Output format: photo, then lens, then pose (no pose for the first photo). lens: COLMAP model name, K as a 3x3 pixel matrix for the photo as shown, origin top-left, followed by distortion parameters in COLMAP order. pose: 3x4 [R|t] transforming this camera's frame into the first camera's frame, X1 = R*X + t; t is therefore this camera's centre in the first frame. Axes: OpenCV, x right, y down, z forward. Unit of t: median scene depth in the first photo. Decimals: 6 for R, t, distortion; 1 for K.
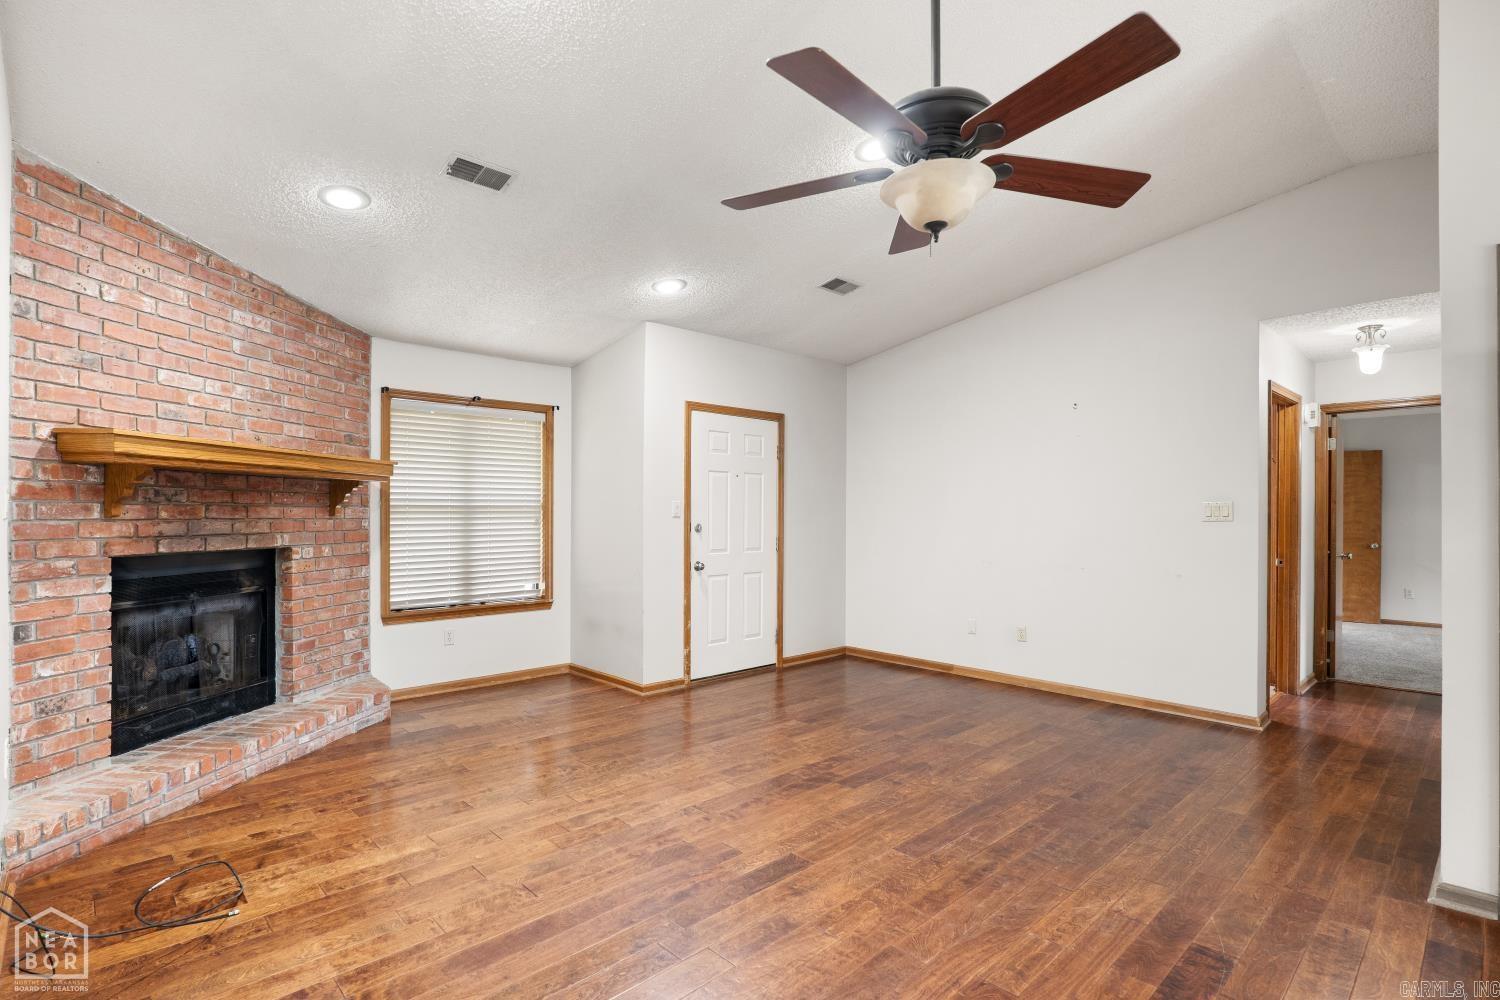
lens RADIAL K [[727.2, 0, 748.9], [0, 727.2, 533.0], [0, 0, 1]] dist [-0.014445, 0.000515]
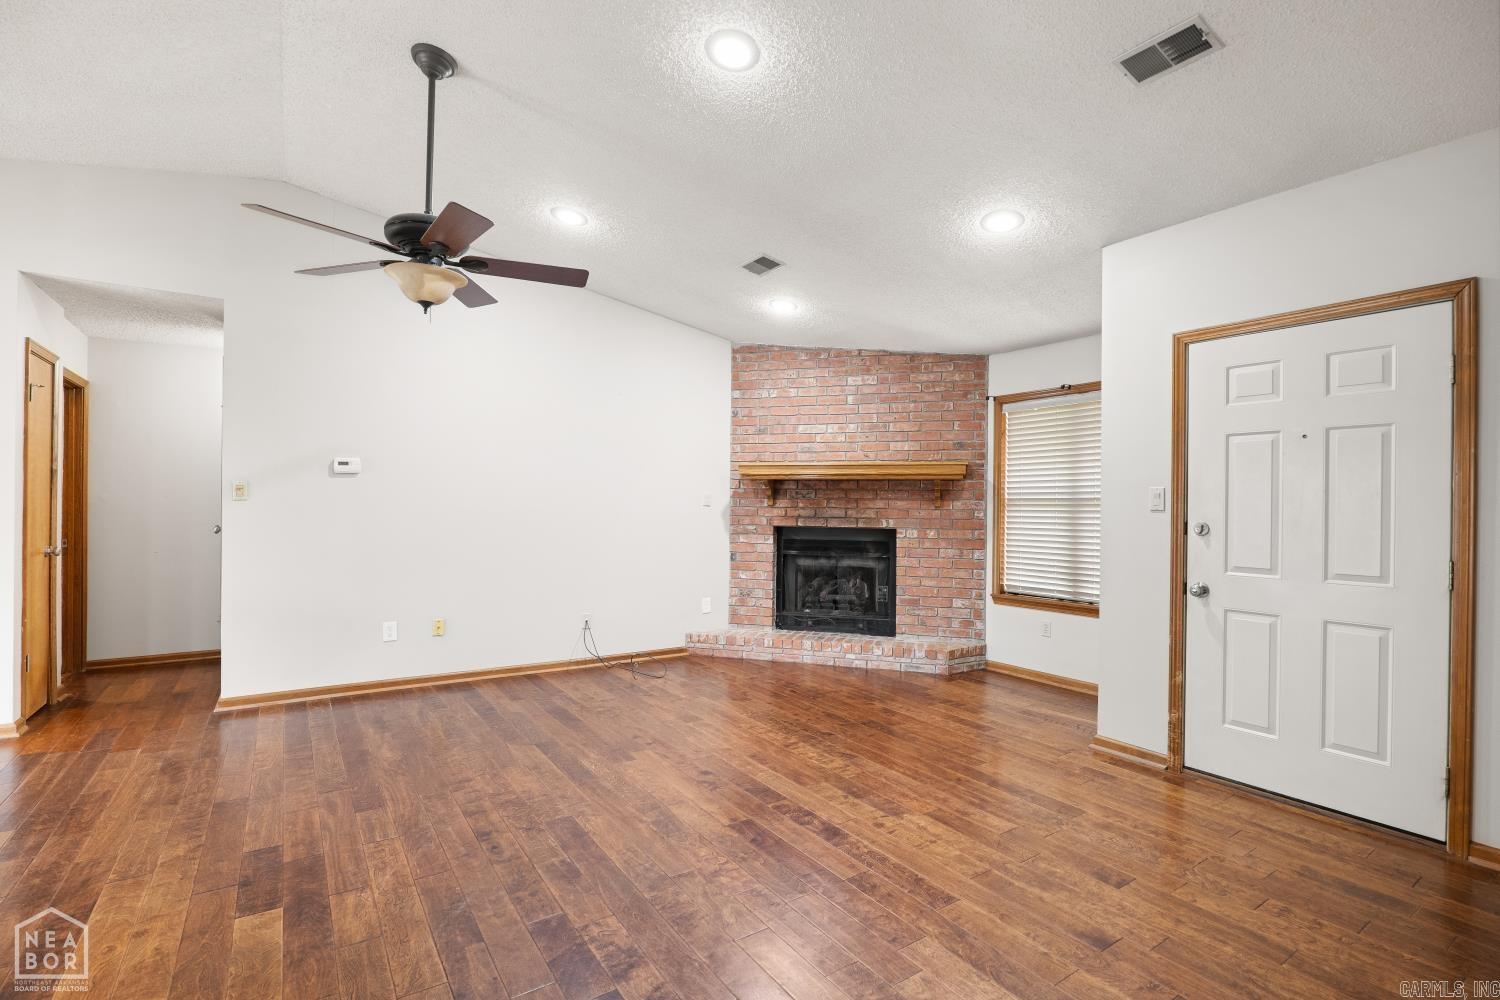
lens RADIAL K [[702.1, 0, 750.0], [0, 702.1, 522.5], [0, 0, 1]] dist [-0.028294, 0.009500]
pose [[-0.170750, 0.020086, -0.985110, 0.836072], [-0.035914, 0.999001, 0.026595, -0.020736], [0.984660, 0.039920, -0.169858, 1.029352]]
